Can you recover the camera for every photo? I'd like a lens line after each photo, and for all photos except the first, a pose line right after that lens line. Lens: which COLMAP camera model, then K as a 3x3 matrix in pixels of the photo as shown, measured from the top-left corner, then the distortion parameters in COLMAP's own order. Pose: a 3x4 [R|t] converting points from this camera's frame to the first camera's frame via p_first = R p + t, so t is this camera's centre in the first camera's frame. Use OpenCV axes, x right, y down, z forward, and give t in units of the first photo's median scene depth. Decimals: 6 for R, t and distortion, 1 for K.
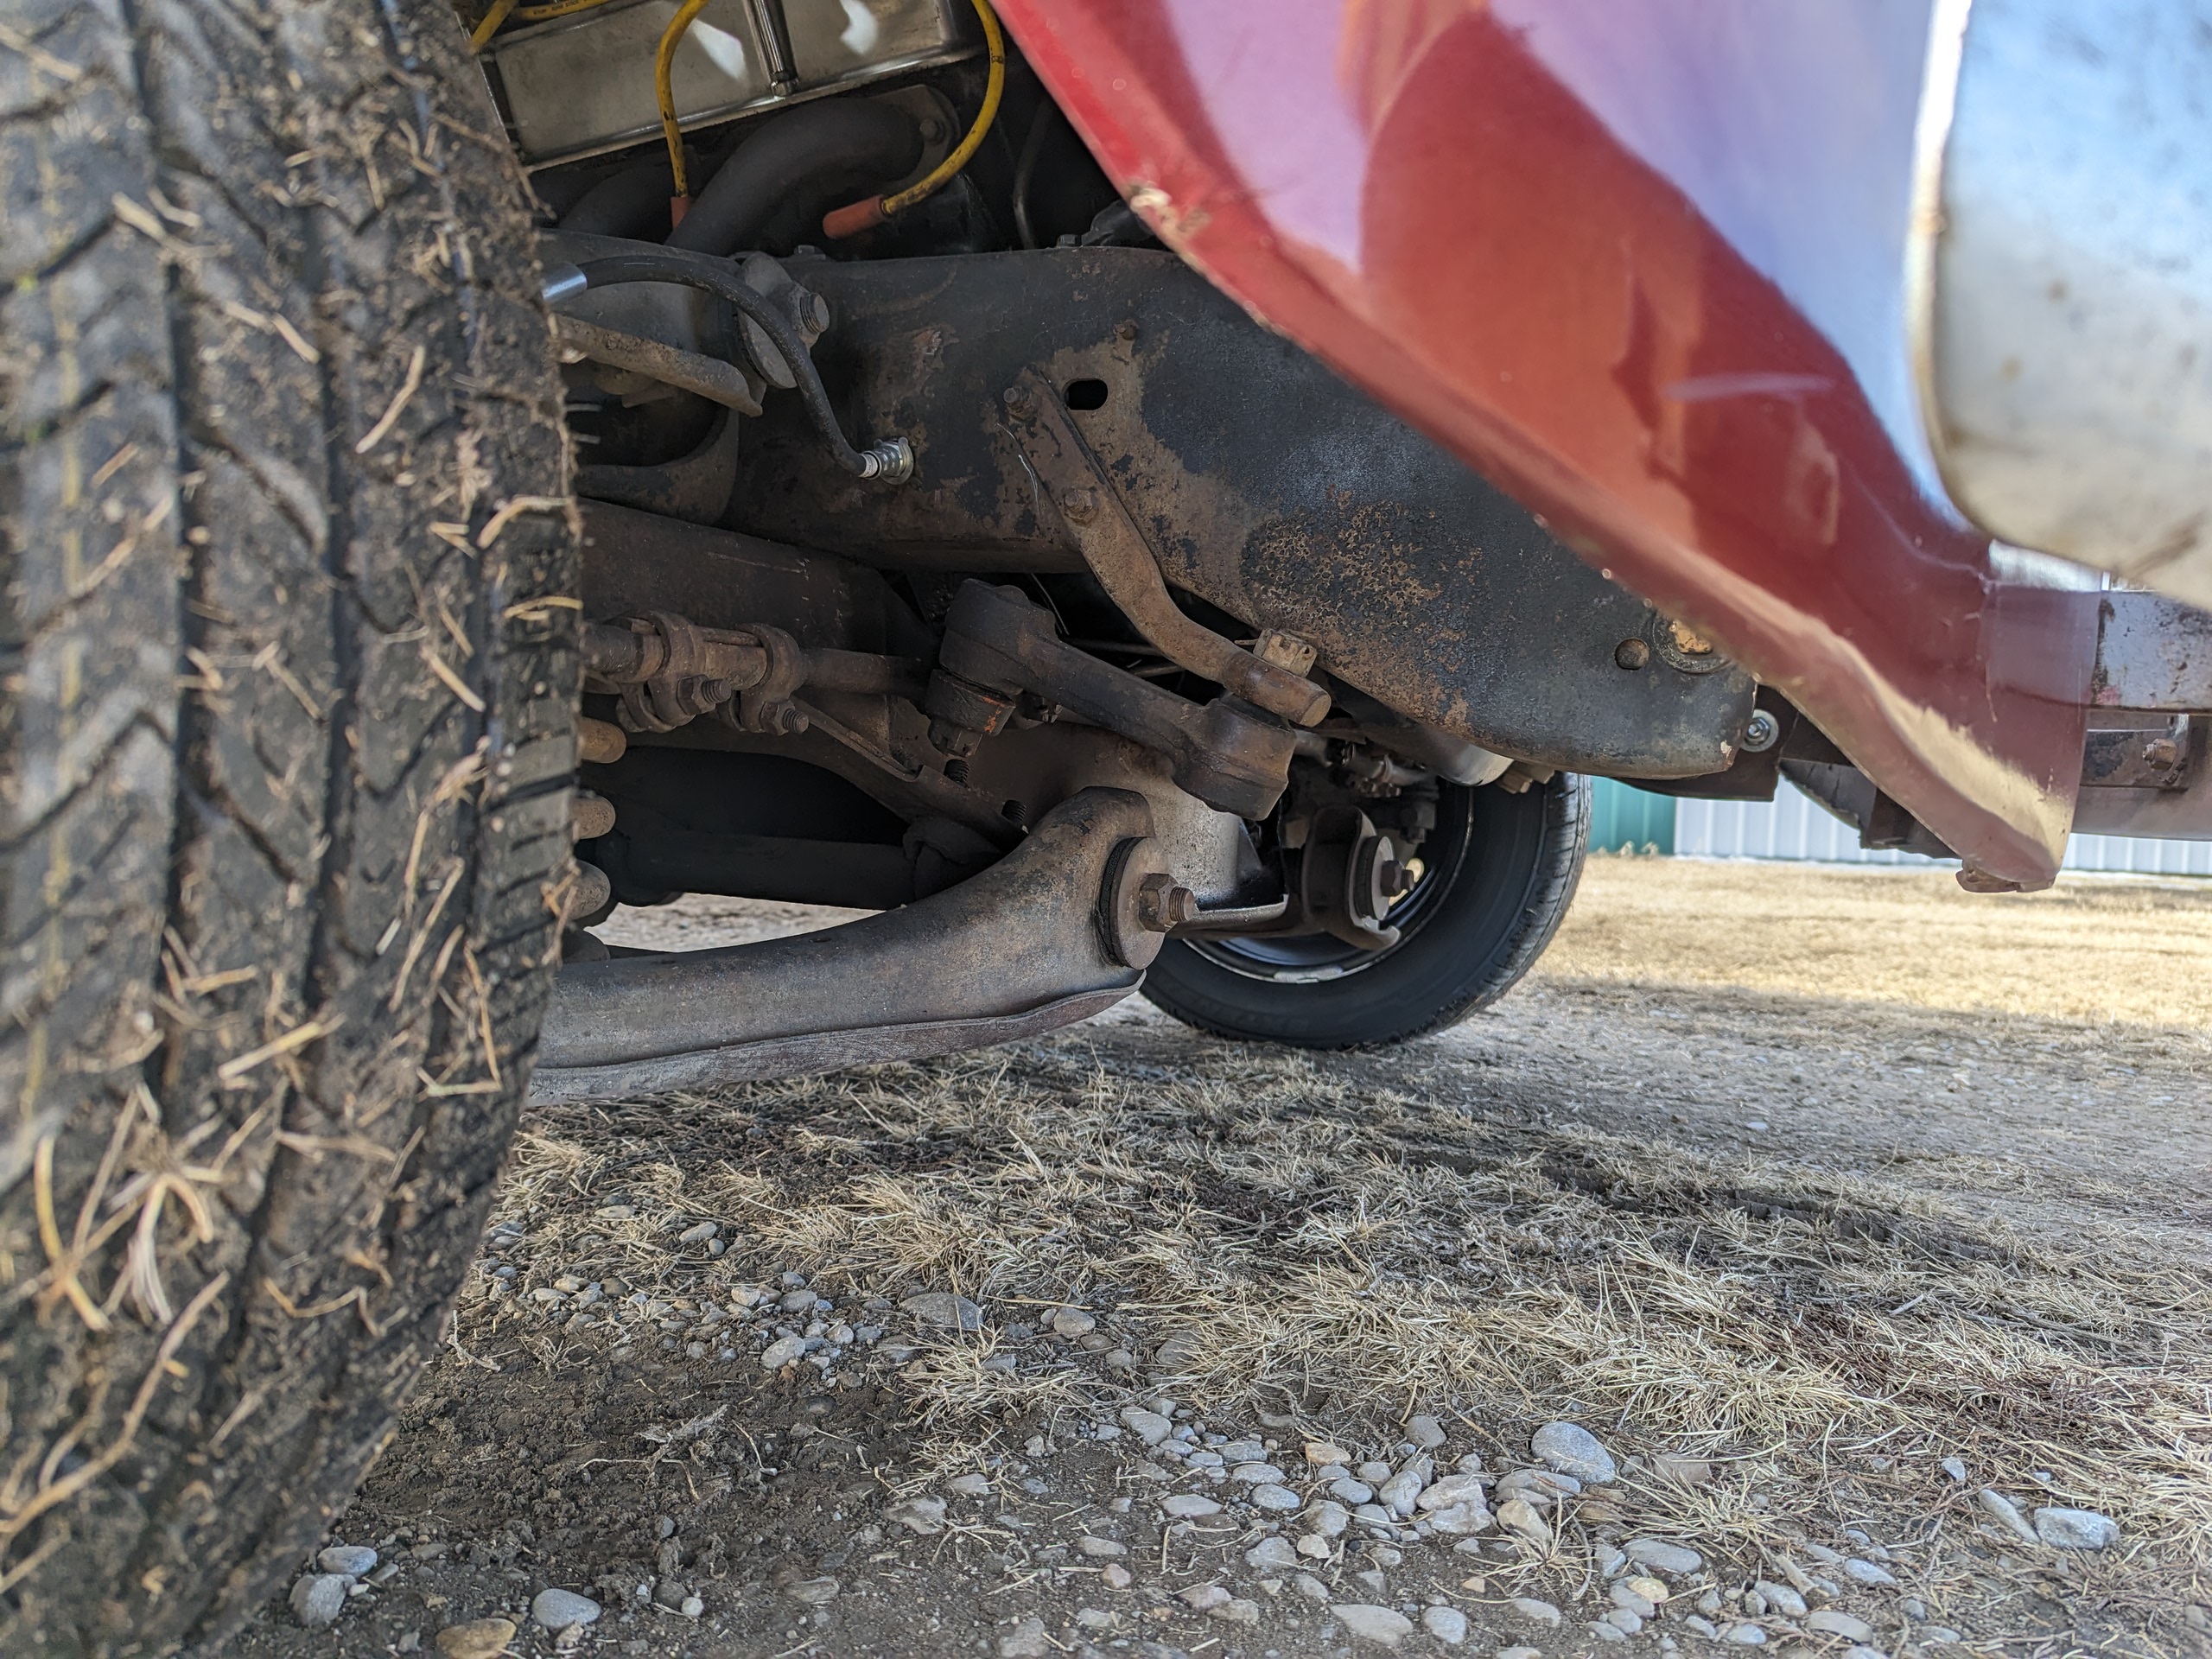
lens RADIAL K [[1563.0, 0, 1122.1], [0, 1563.0, 831.5], [0, 0, 1]] dist [0.072847, -0.078648]
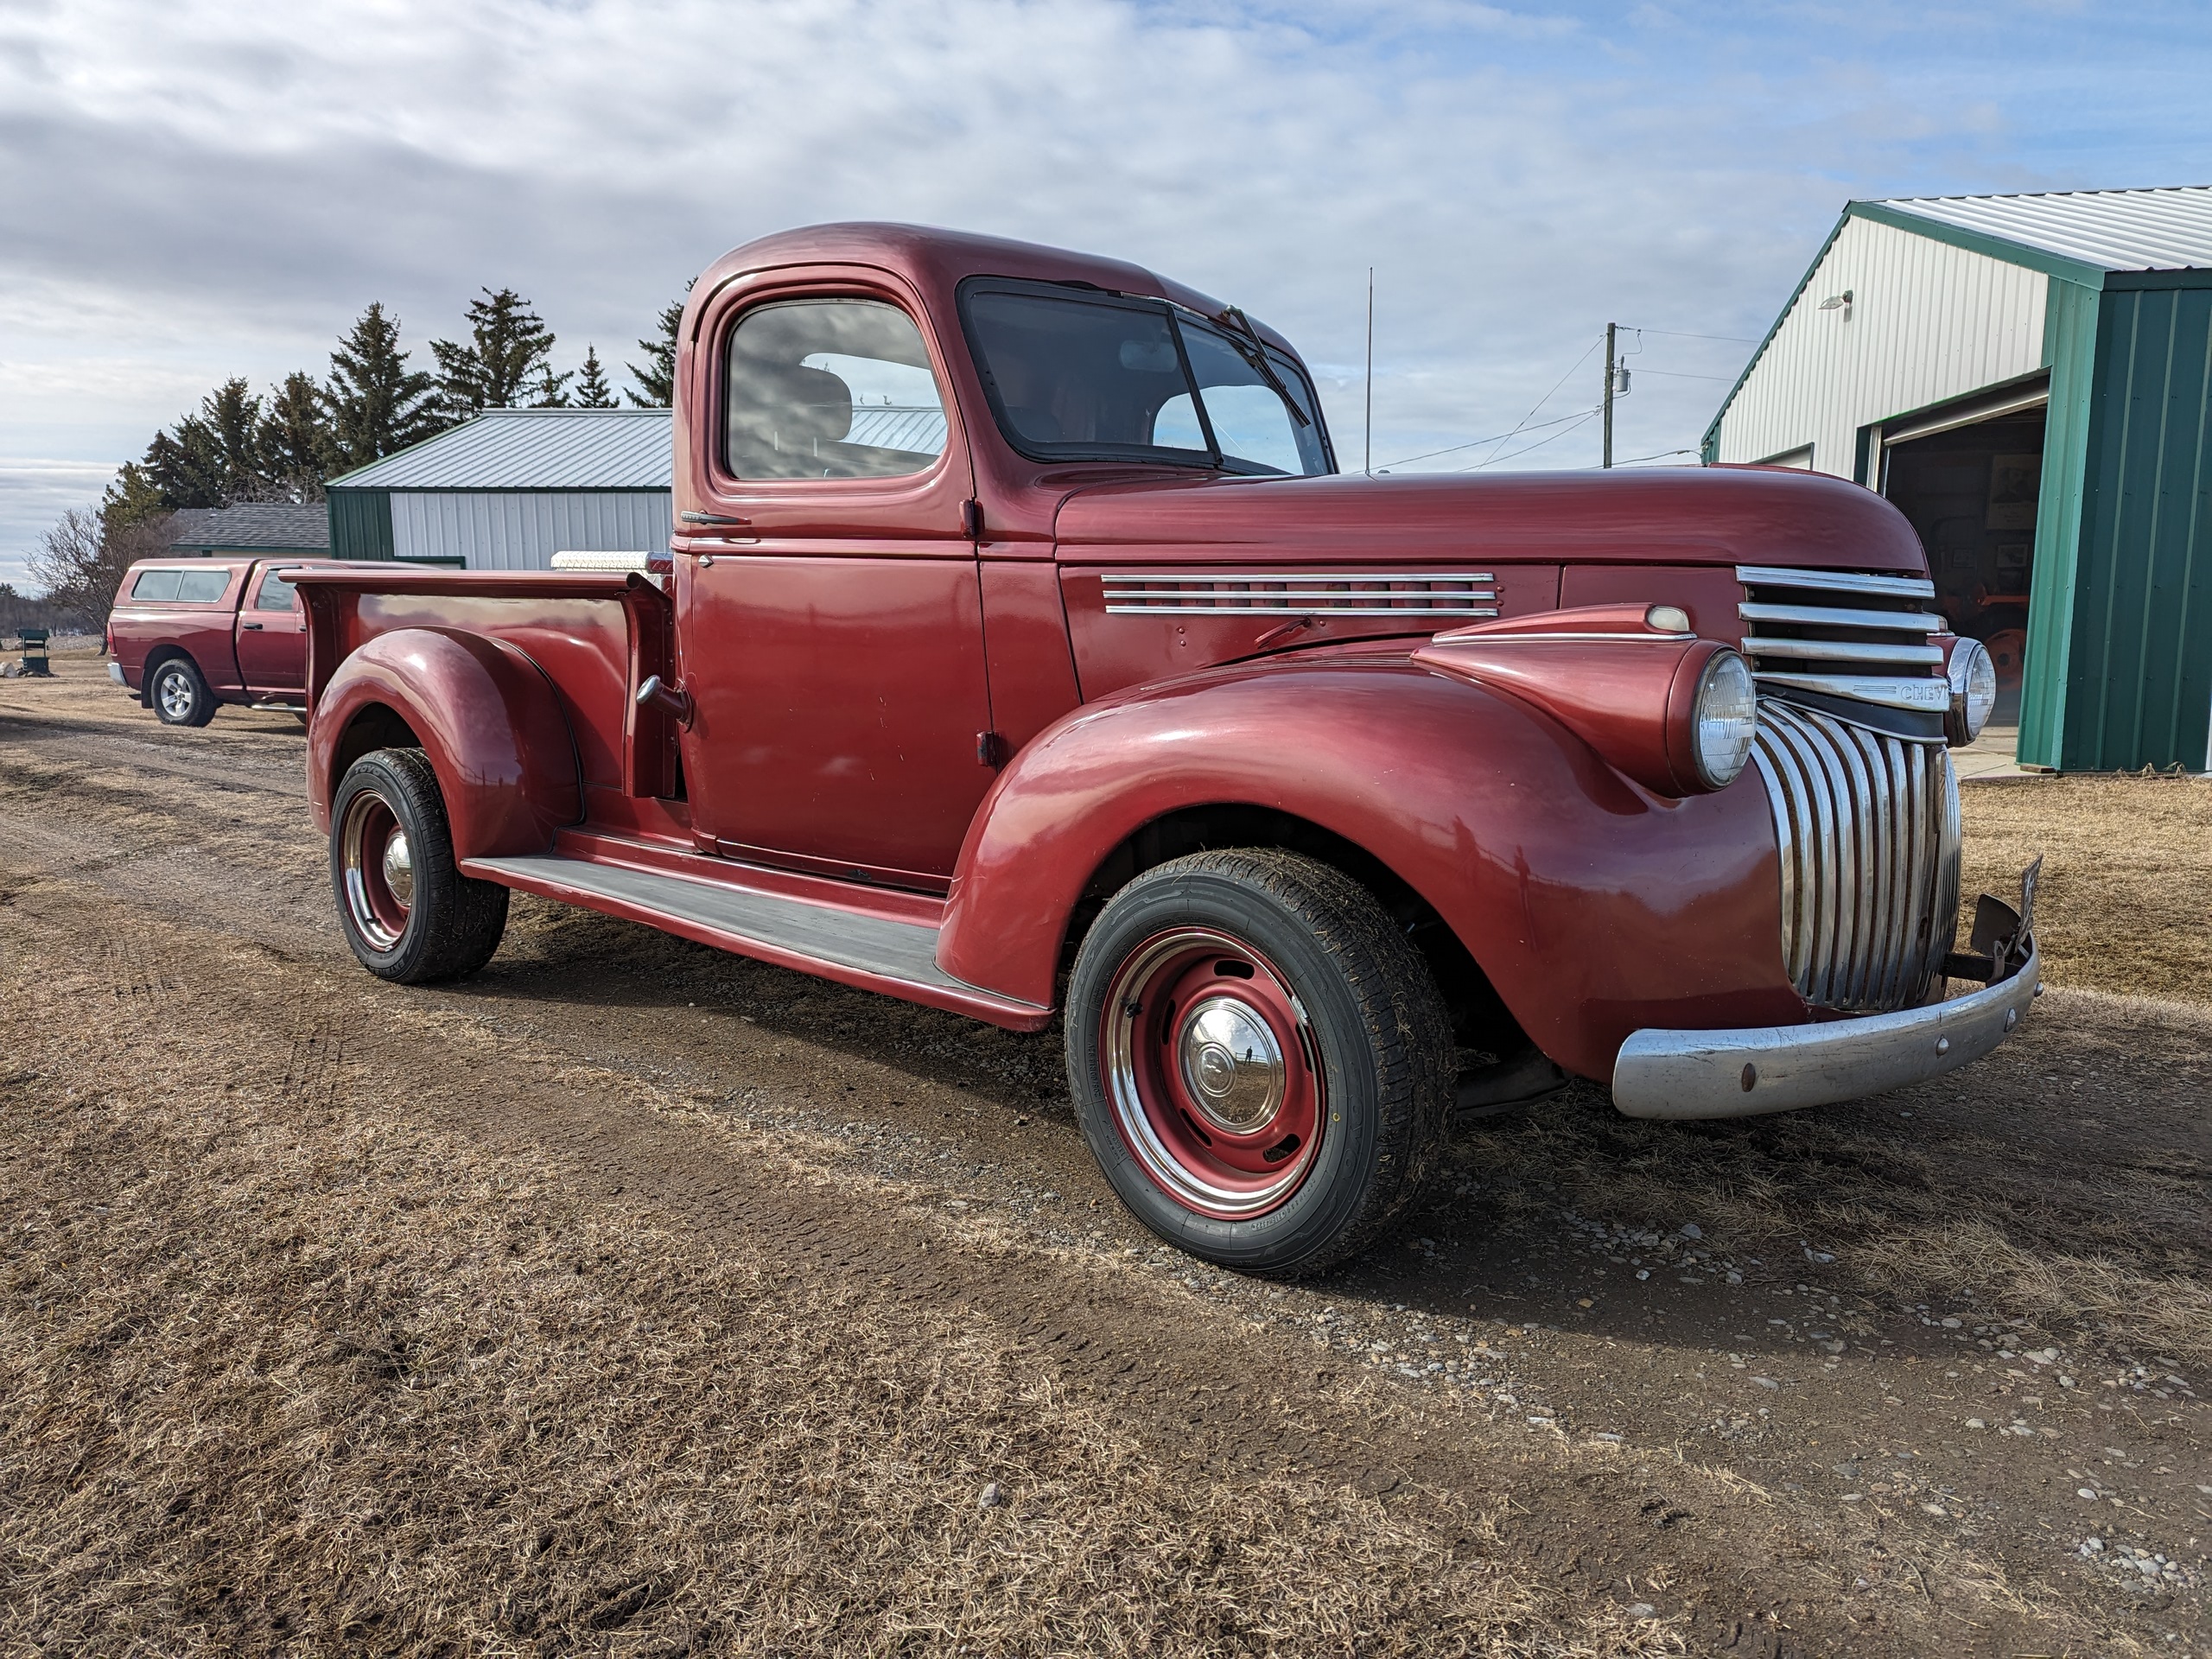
lens RADIAL K [[1608.2, 0, 1100.9], [0, 1608.2, 839.4], [0, 0, 1]] dist [0.061576, -0.050949]
pose [[0.946894, -0.008710, -0.321428, 0.186255], [0.041594, 0.994552, 0.095580, -0.814853], [0.318844, -0.103874, 0.942098, -2.539460]]
